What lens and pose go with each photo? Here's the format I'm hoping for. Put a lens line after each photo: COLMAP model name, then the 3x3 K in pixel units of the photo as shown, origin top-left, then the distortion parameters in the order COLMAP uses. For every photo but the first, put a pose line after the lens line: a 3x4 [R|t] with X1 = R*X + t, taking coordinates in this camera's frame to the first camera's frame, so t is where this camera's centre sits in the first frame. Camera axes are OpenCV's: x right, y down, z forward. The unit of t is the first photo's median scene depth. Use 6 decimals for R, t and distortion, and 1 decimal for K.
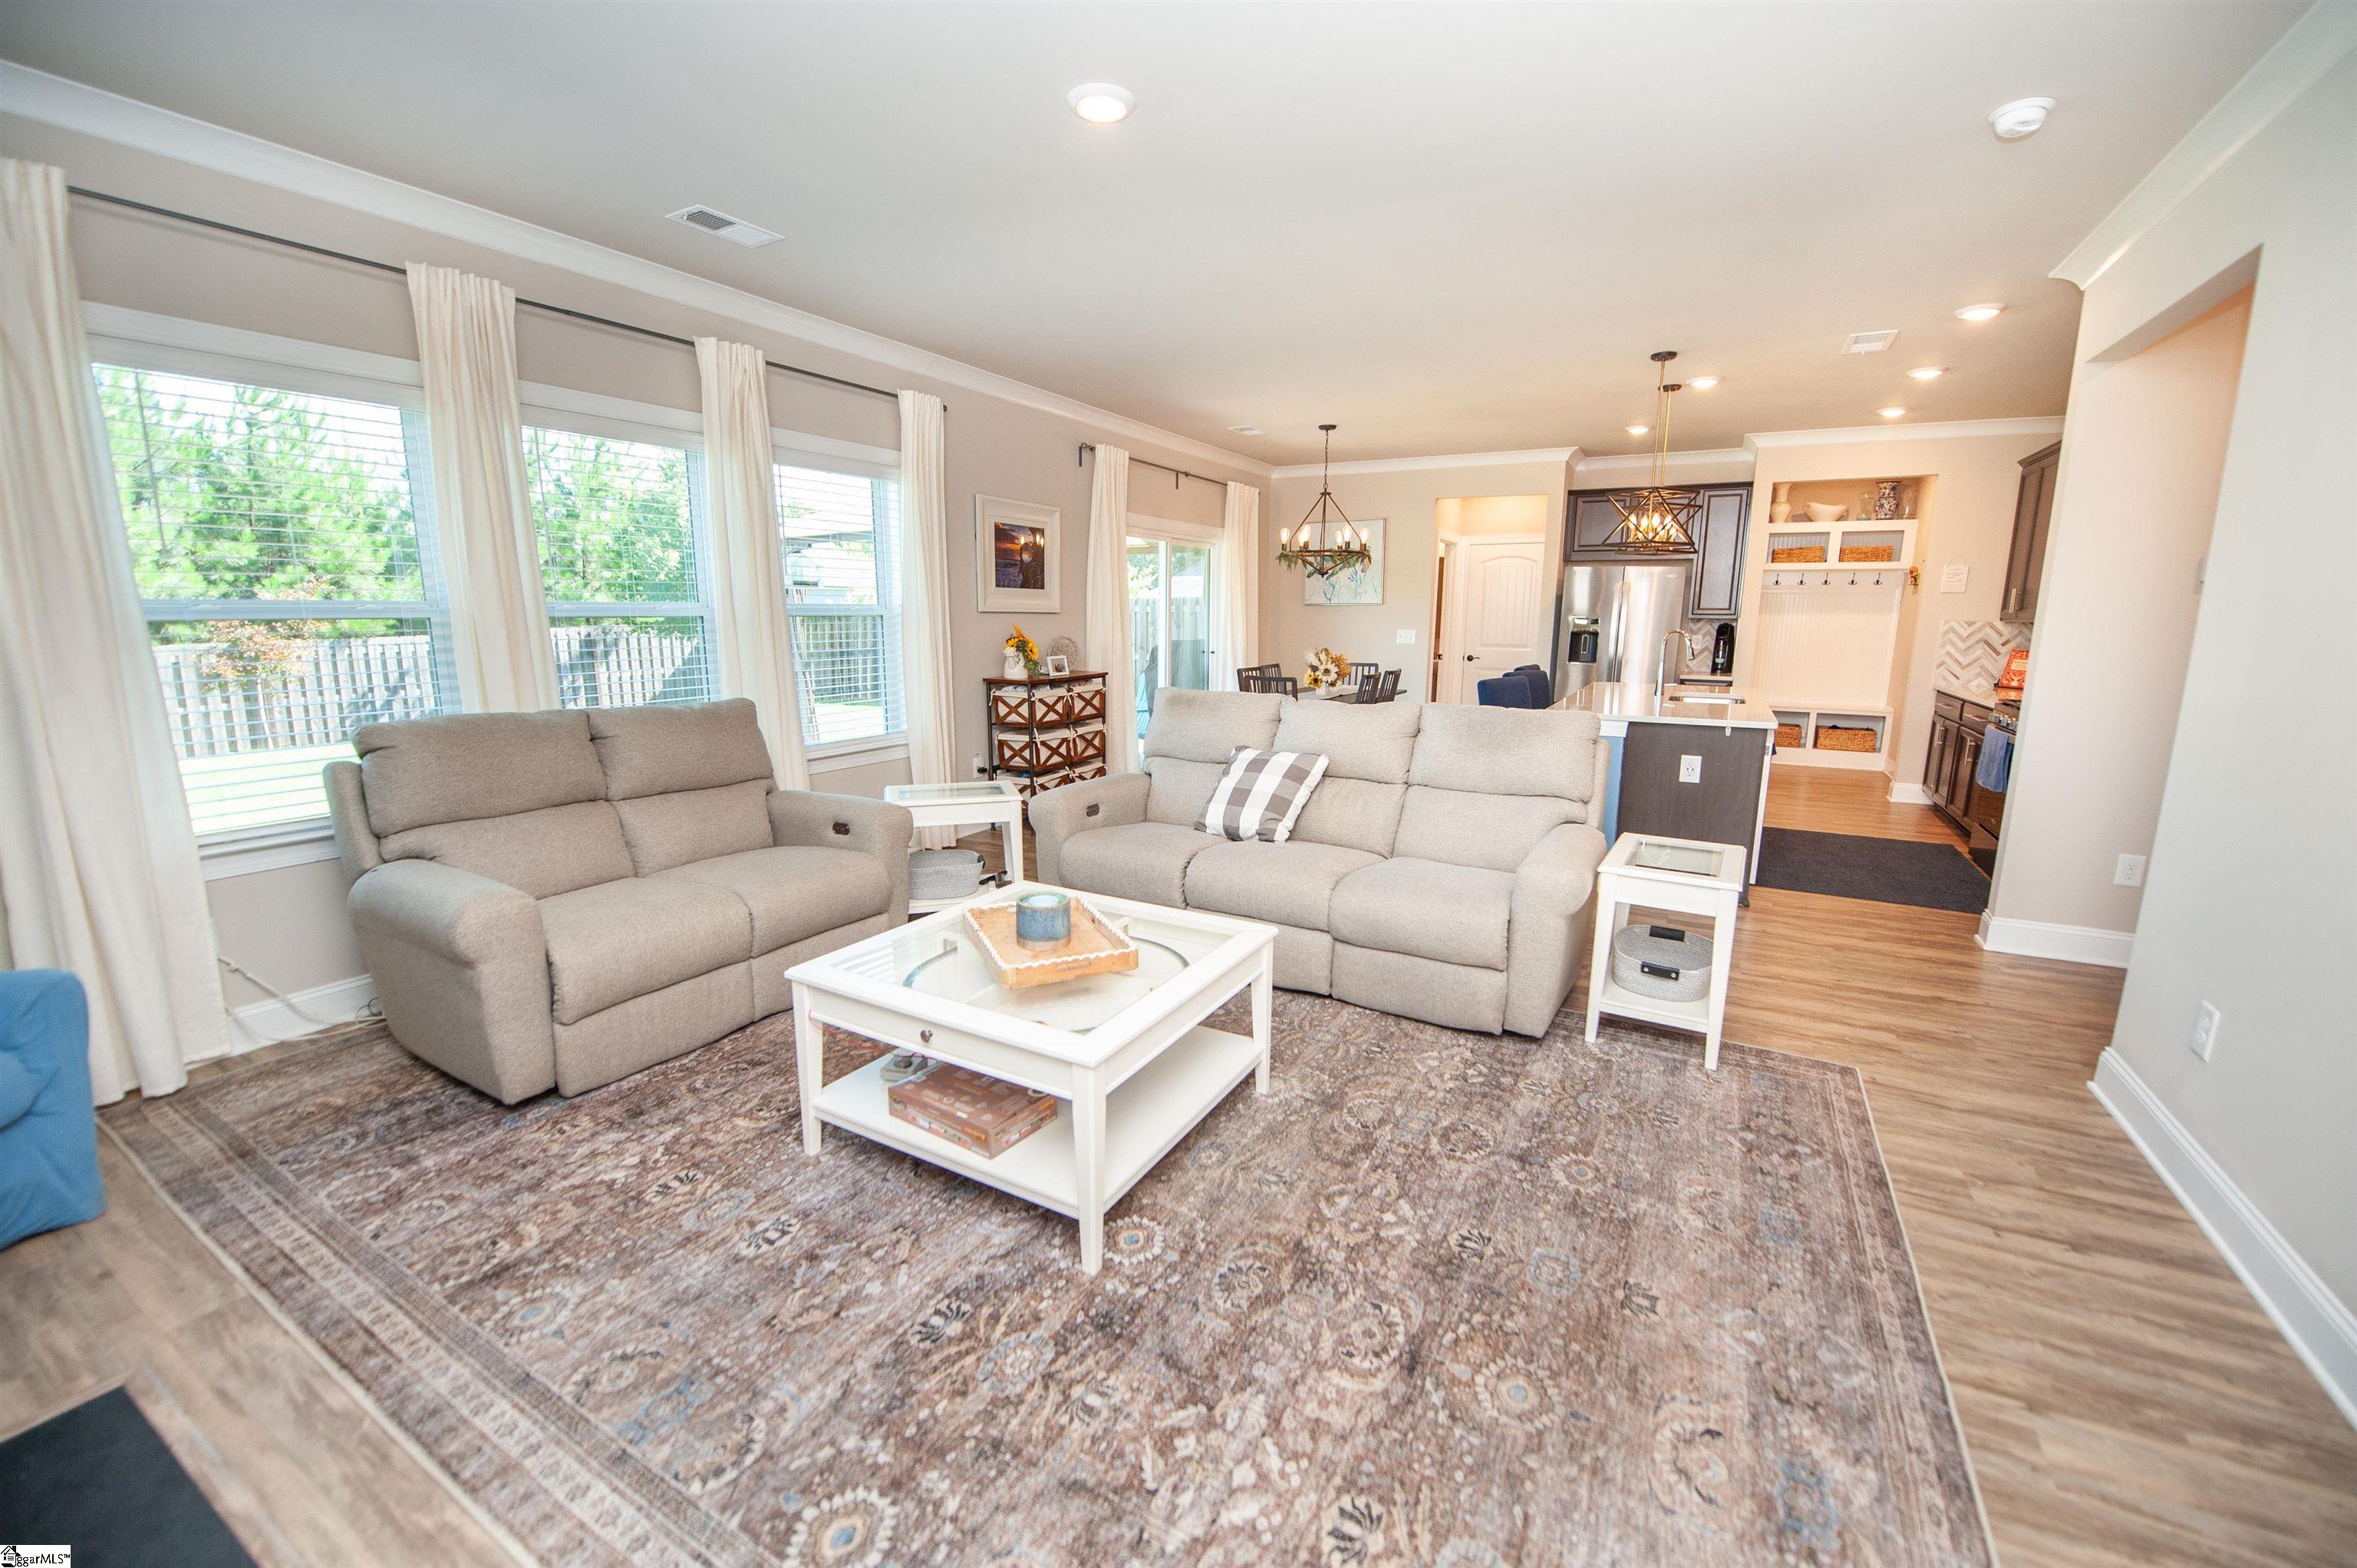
lens RADIAL K [[947.1, 0, 1186.8], [0, 947.1, 788.7], [0, 0, 1]] dist [-0.014416, -0.003792]
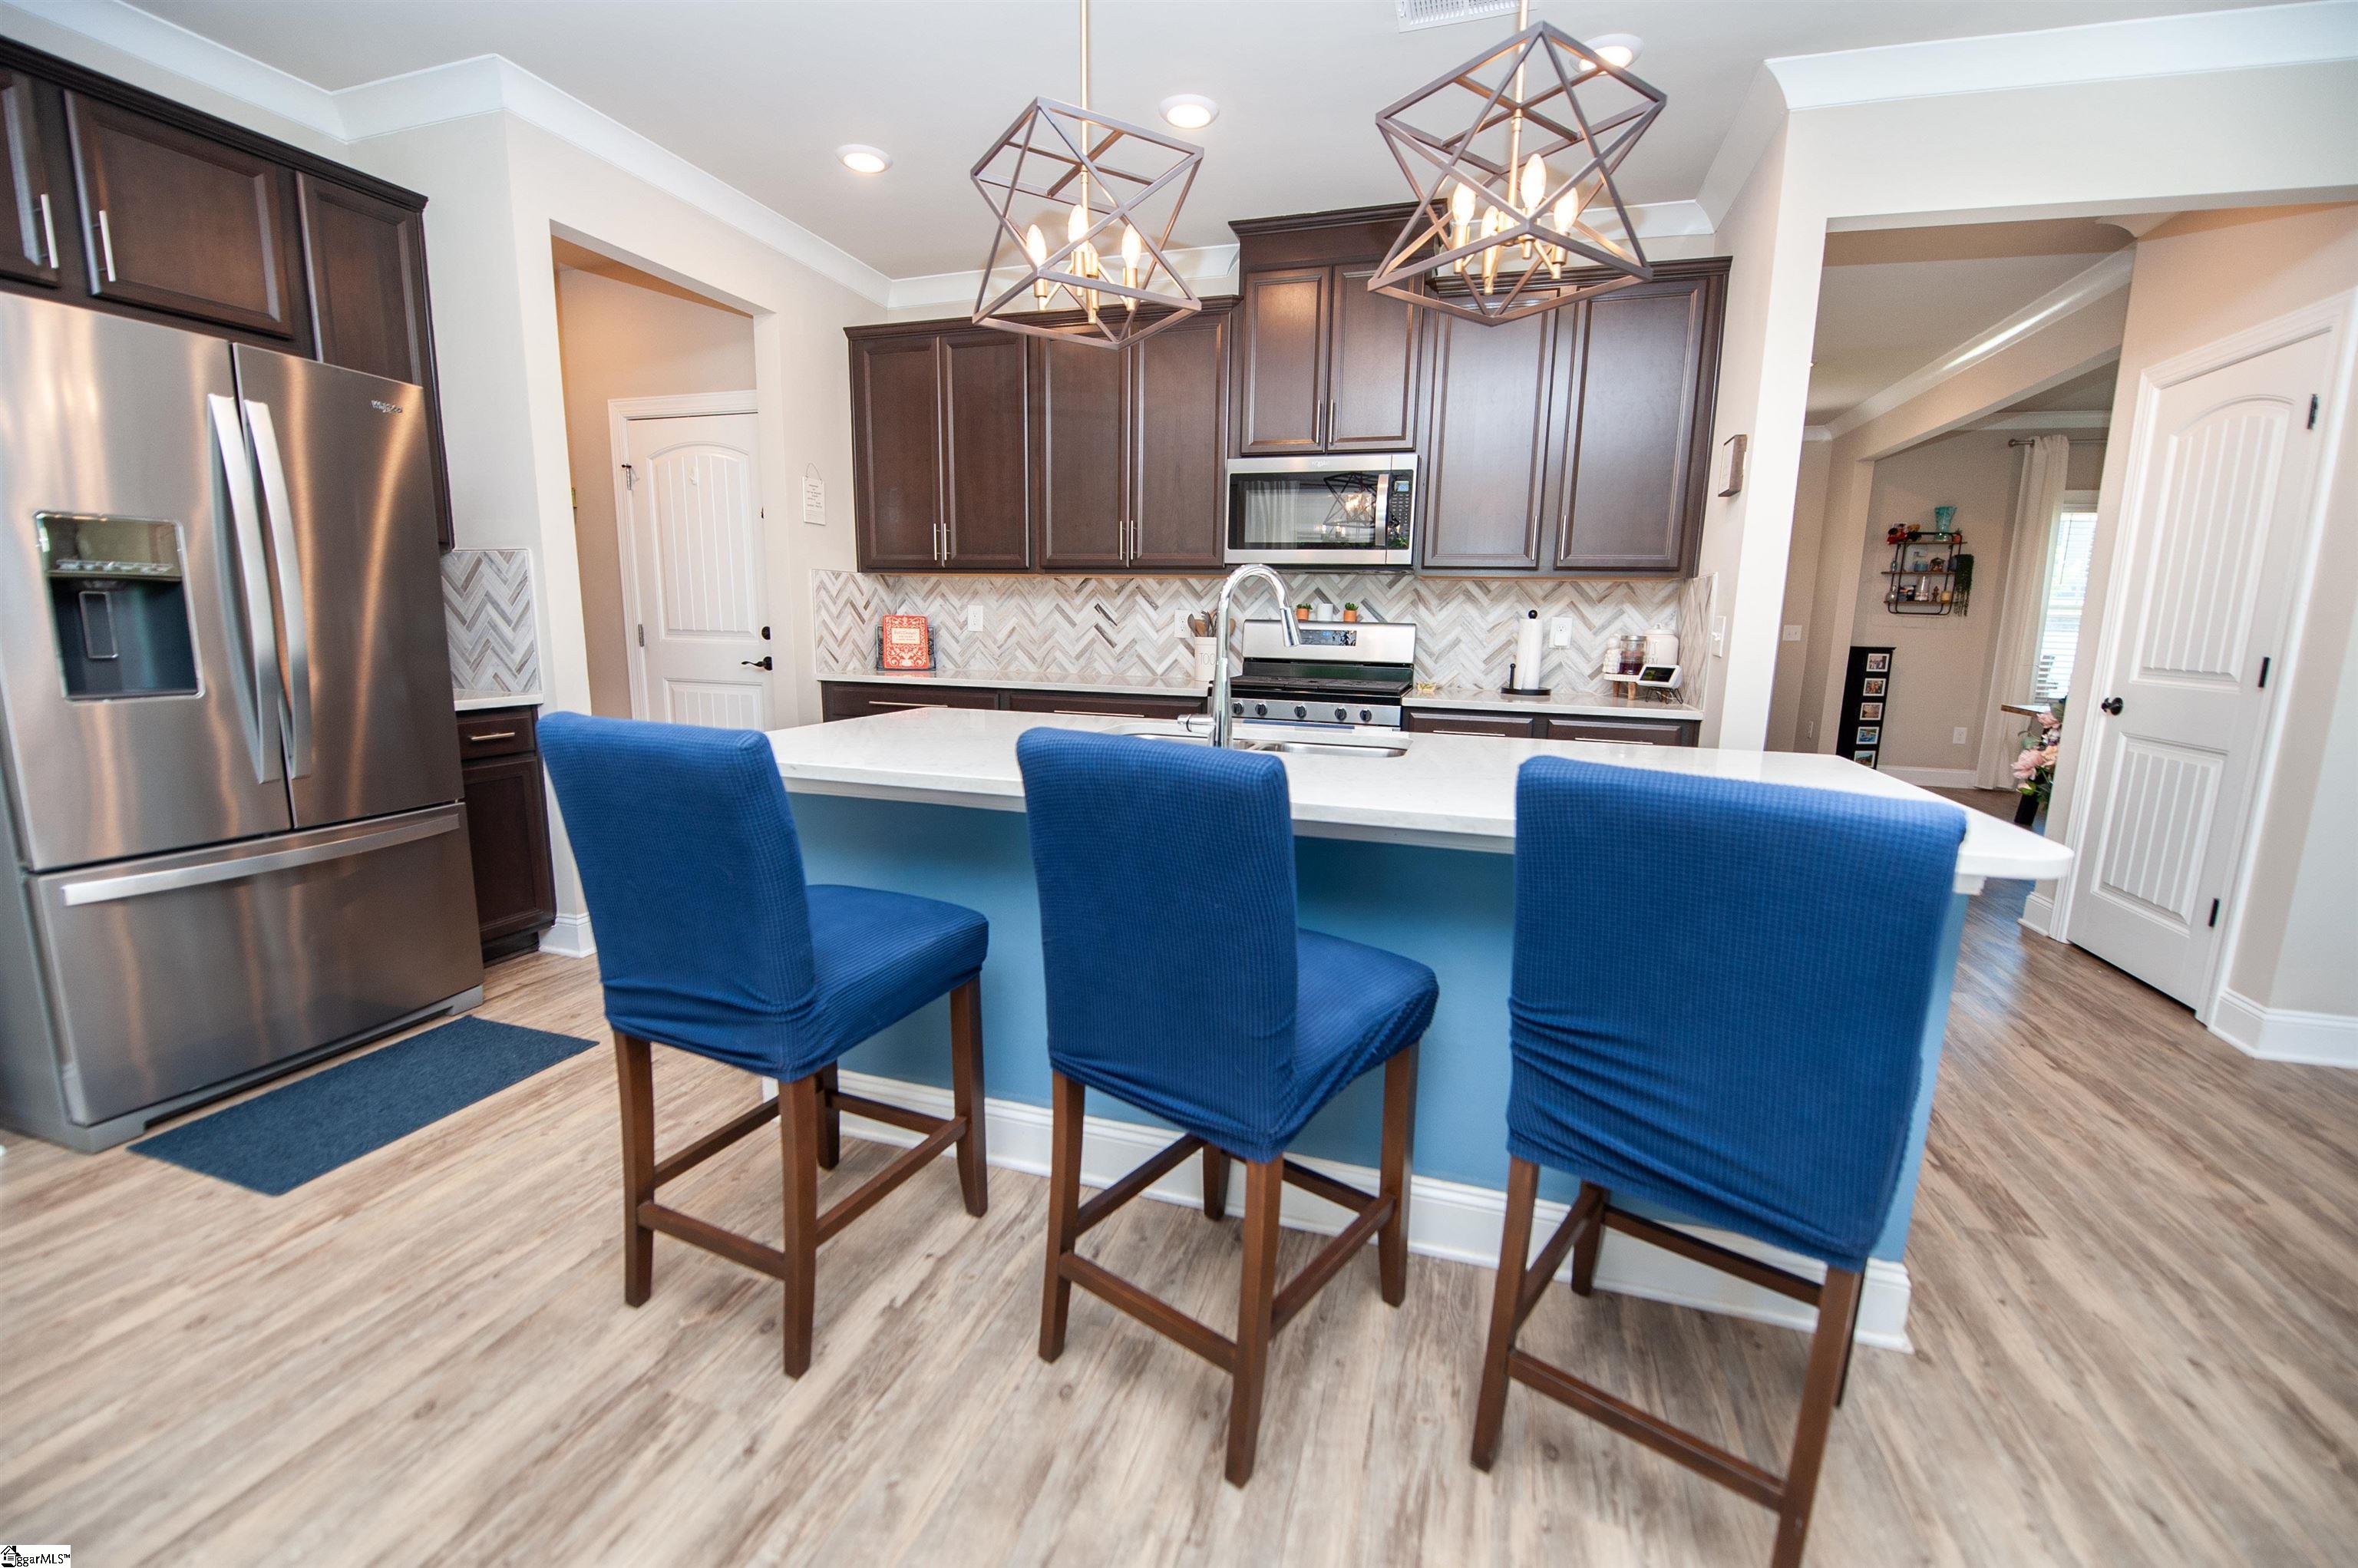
lens RADIAL K [[955.8, 0, 1186.2], [0, 955.8, 787.5], [0, 0, 1]] dist [-0.019771, -0.000830]
pose [[-0.189486, -0.183264, 0.964629, 0.124264], [0.162438, 0.963039, 0.214871, -0.127650], [-0.968354, 0.197408, -0.152713, 0.830557]]
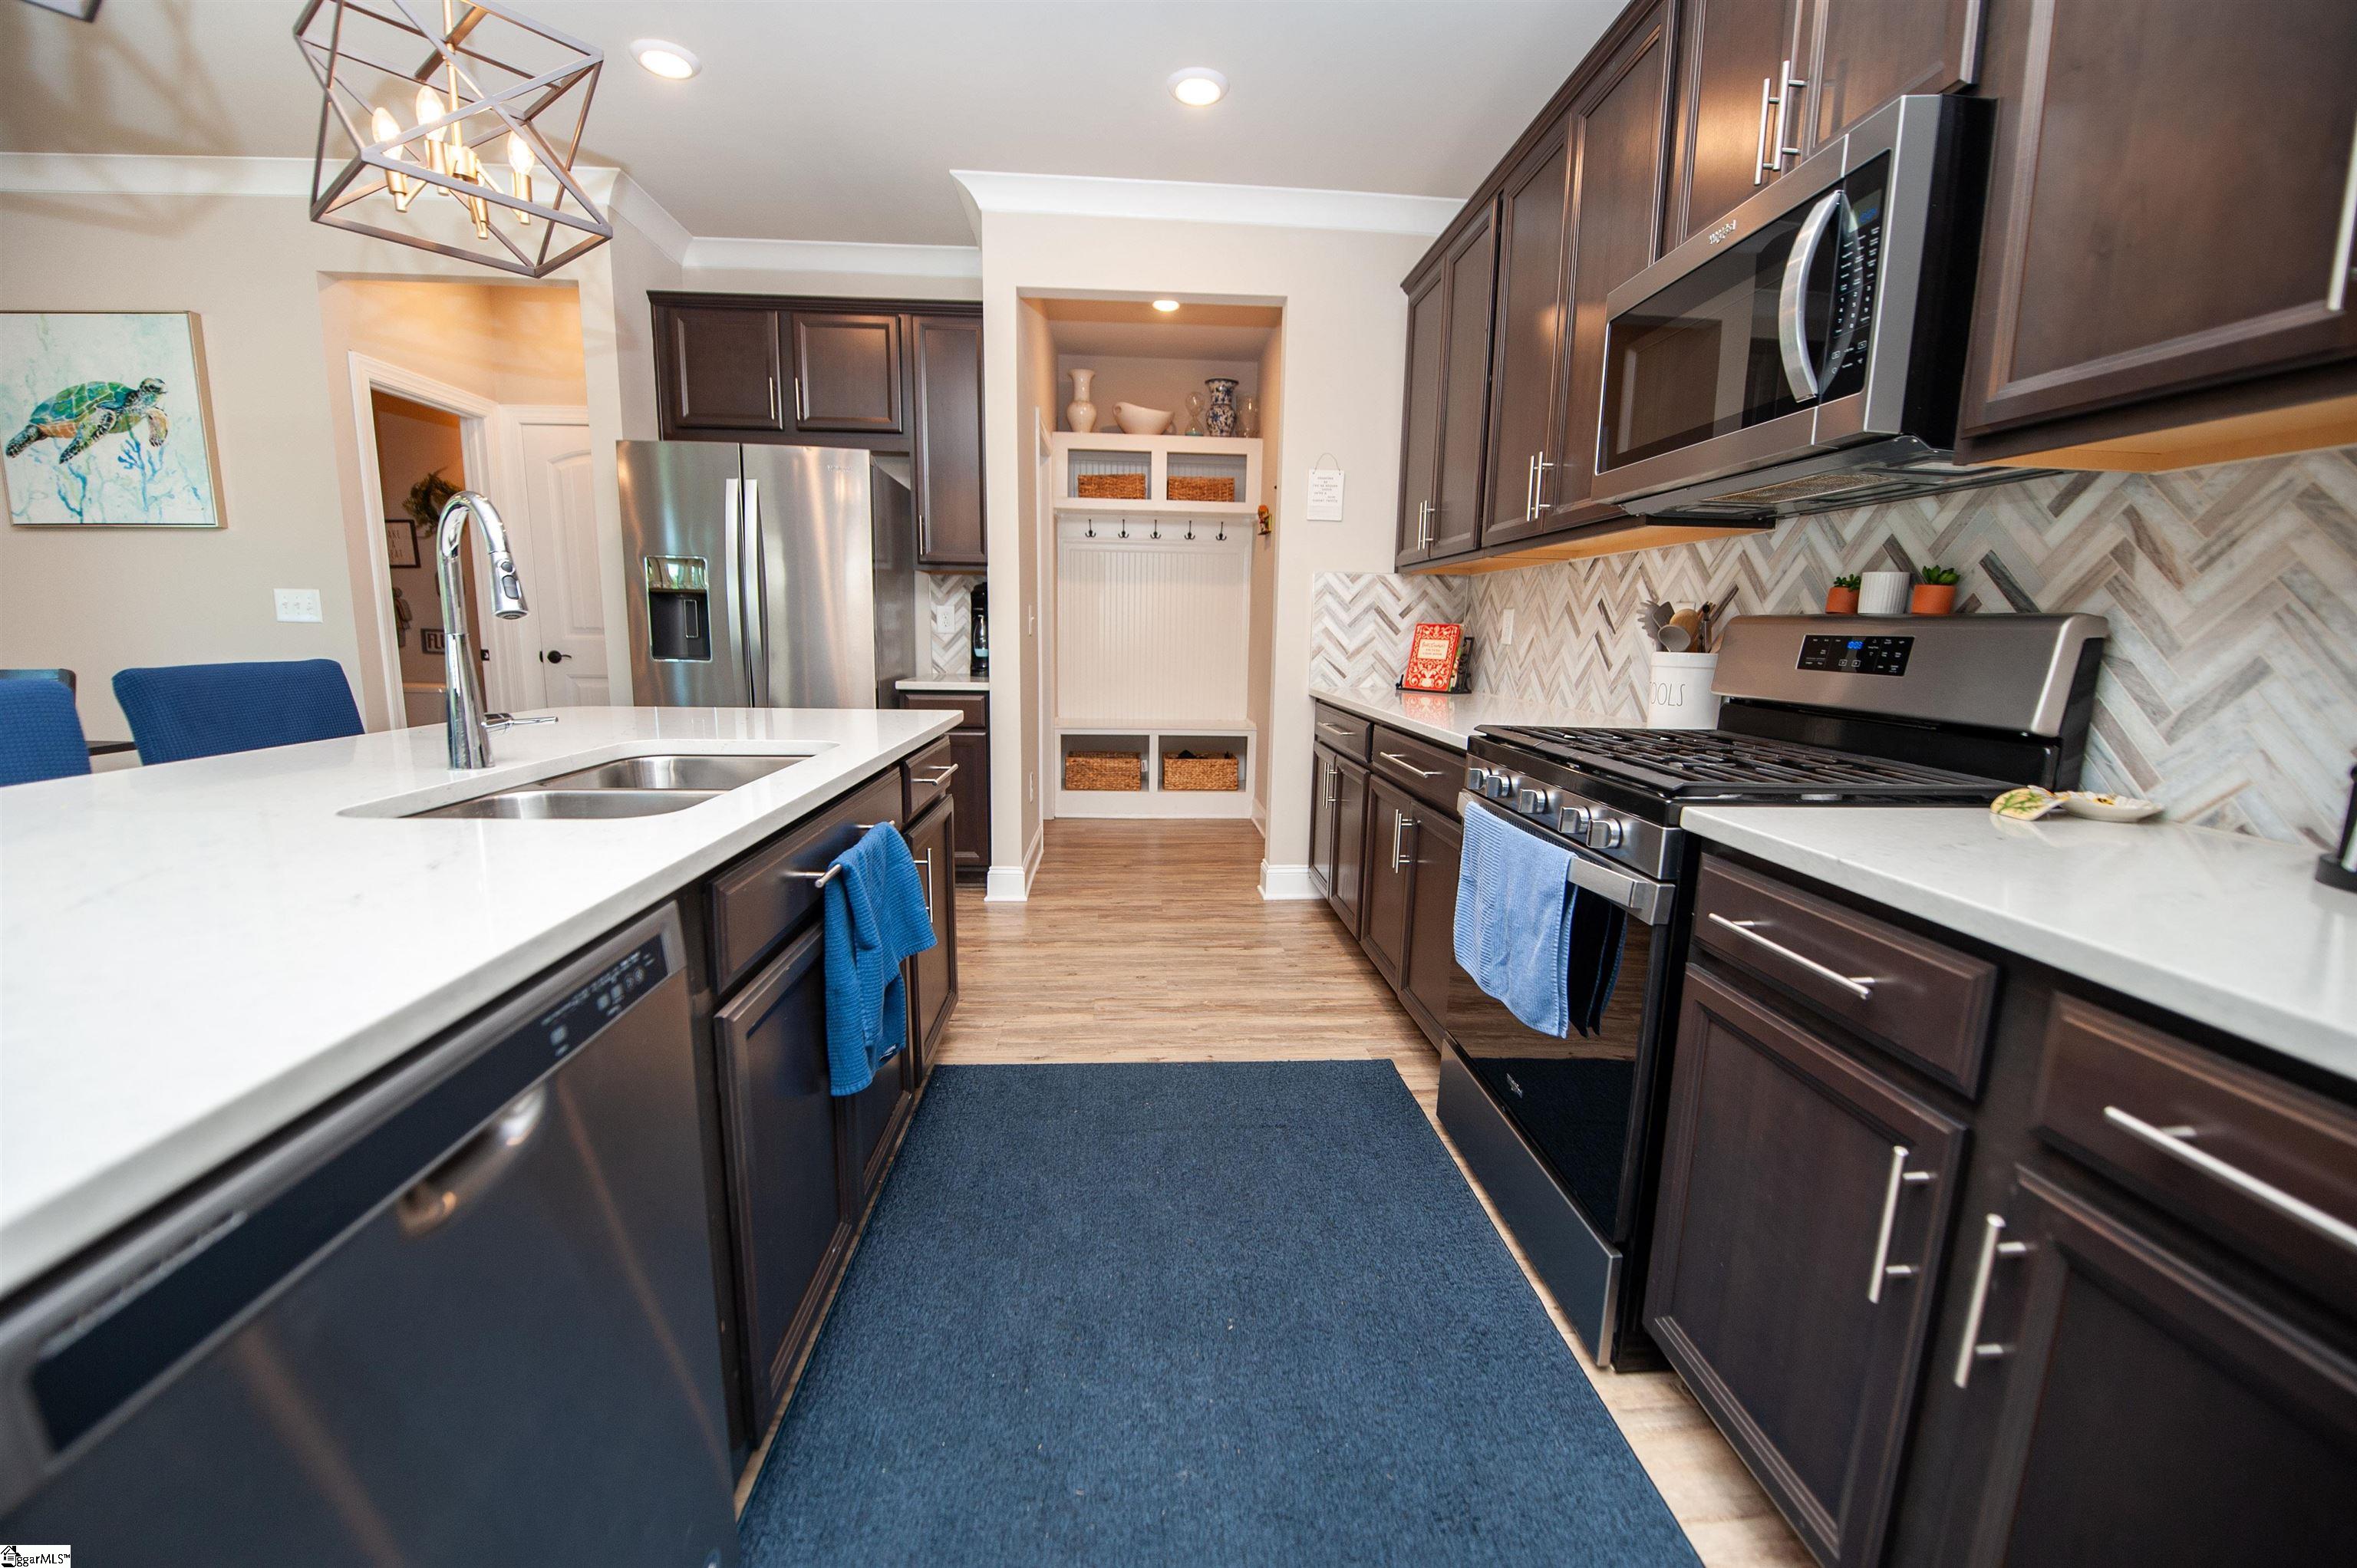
lens RADIAL K [[933.9, 0, 1178.5], [0, 933.9, 784.0], [0, 0, 1]] dist [-0.008964, -0.004307]
pose [[0.848001, -0.078290, 0.524180, 0.413333], [0.085747, 0.996266, 0.010080, -0.063019], [-0.523012, 0.036399, 0.851548, 0.540612]]
